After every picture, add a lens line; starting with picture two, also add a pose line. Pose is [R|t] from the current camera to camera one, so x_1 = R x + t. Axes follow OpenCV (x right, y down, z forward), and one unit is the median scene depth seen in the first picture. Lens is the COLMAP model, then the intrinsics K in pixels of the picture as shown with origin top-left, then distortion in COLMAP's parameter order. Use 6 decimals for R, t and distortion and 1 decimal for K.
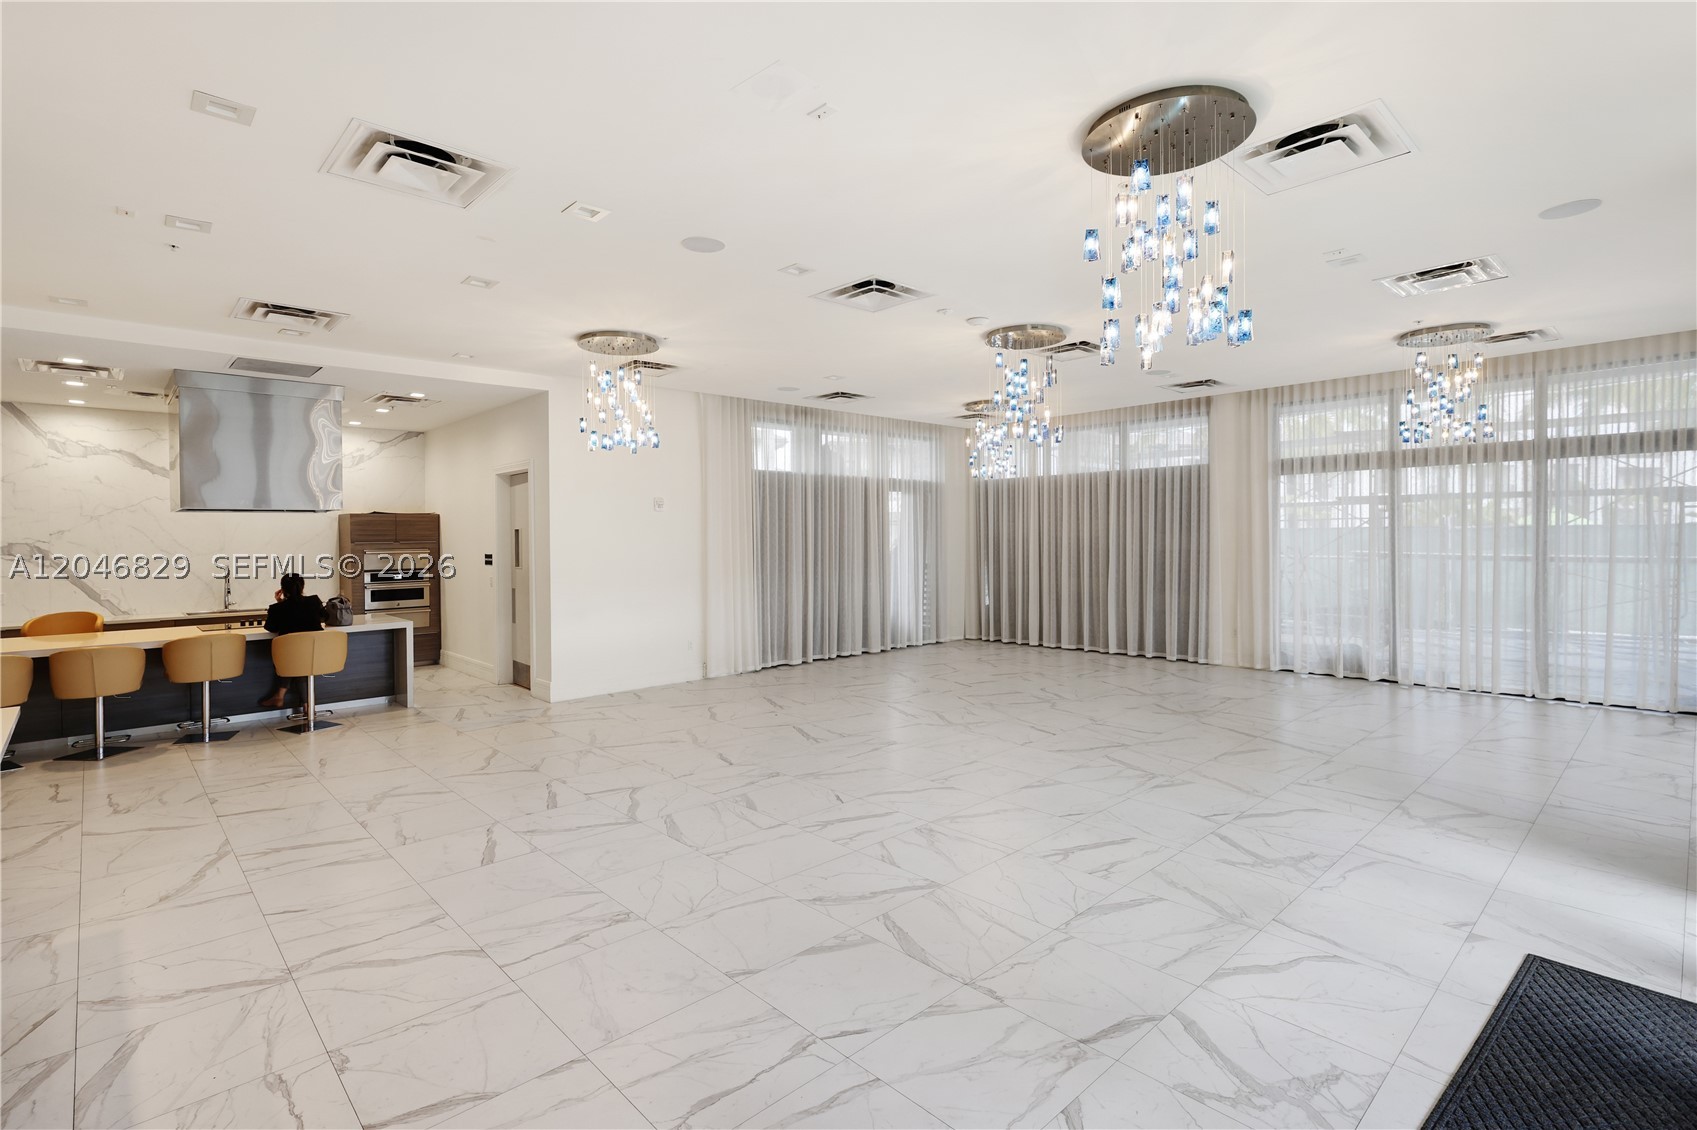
lens RADIAL K [[794.4, 0, 848.5], [0, 794.4, 565.0], [0, 0, 1]] dist [0.000048, 0.000351]
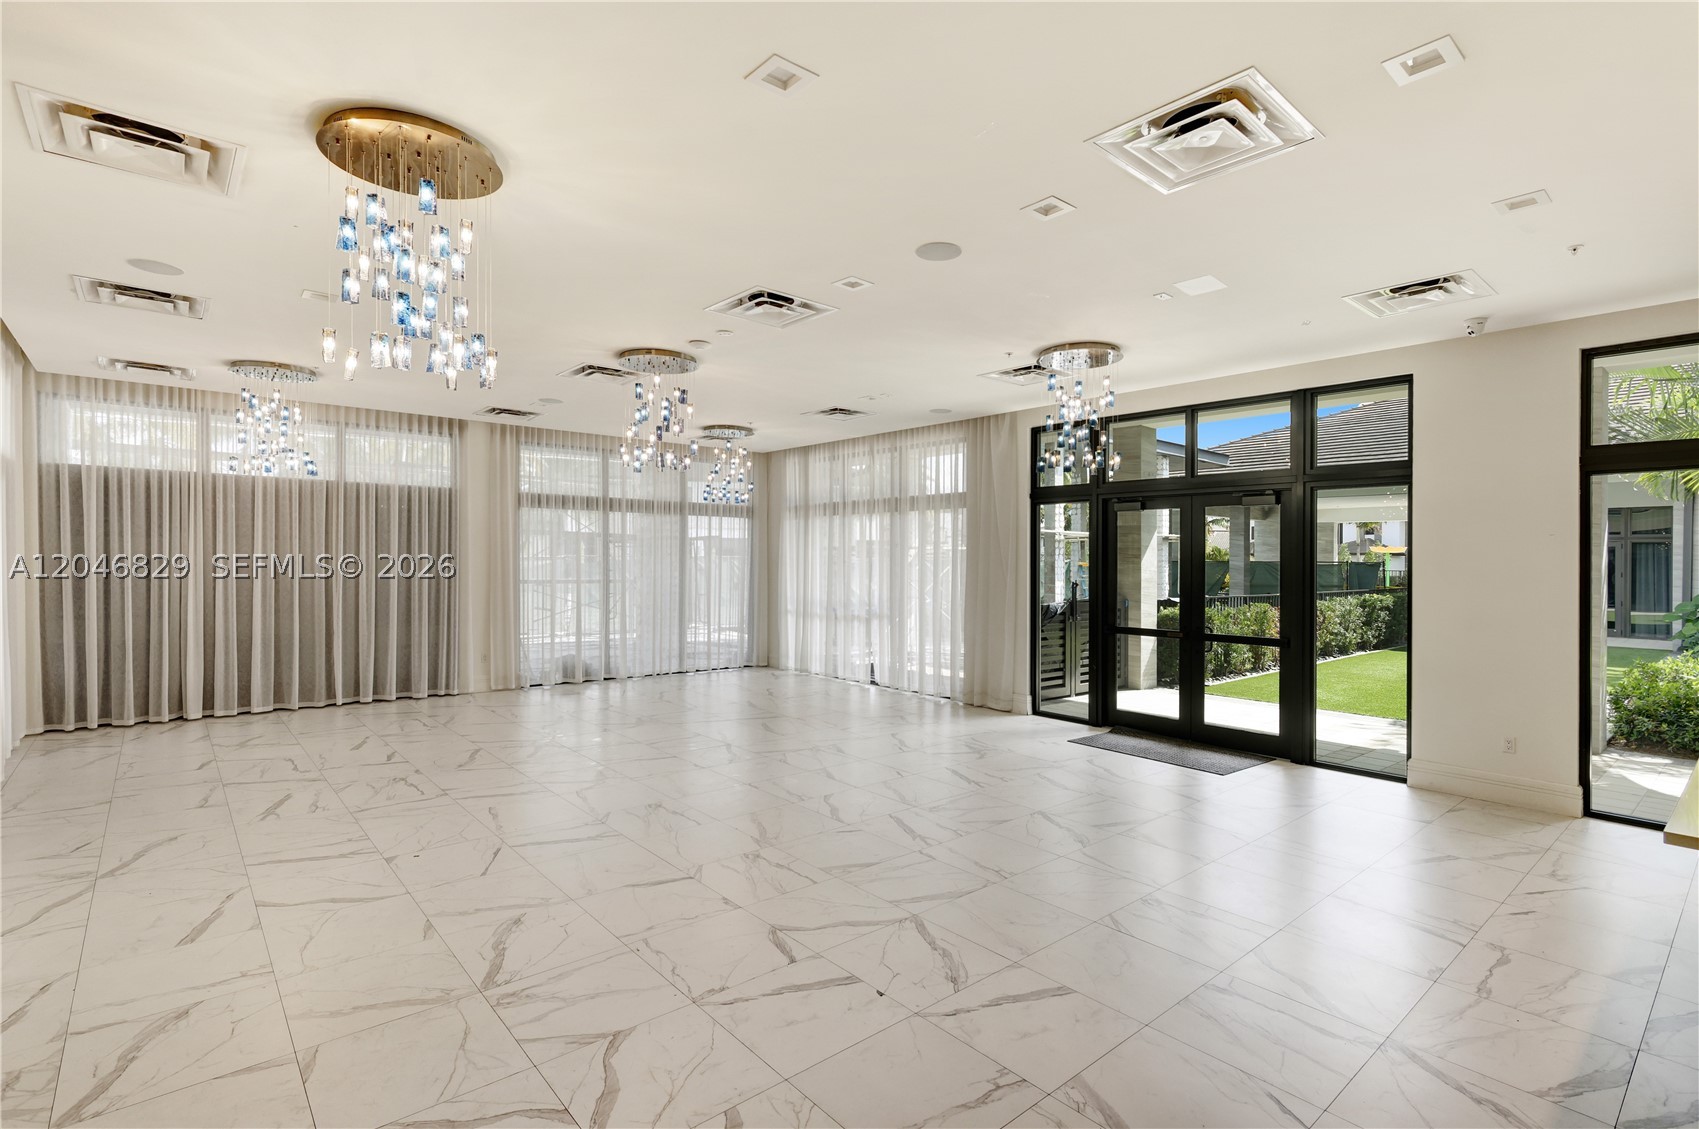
lens RADIAL K [[805.4, 0, 849.5], [0, 805.4, 564.5], [0, 0, 1]] dist [-0.004306, -0.000428]
pose [[0.061860, 0.003142, 0.998080, -0.883945], [0.028235, 0.999589, -0.004897, -0.026187], [-0.997685, 0.028483, 0.061746, 0.816995]]
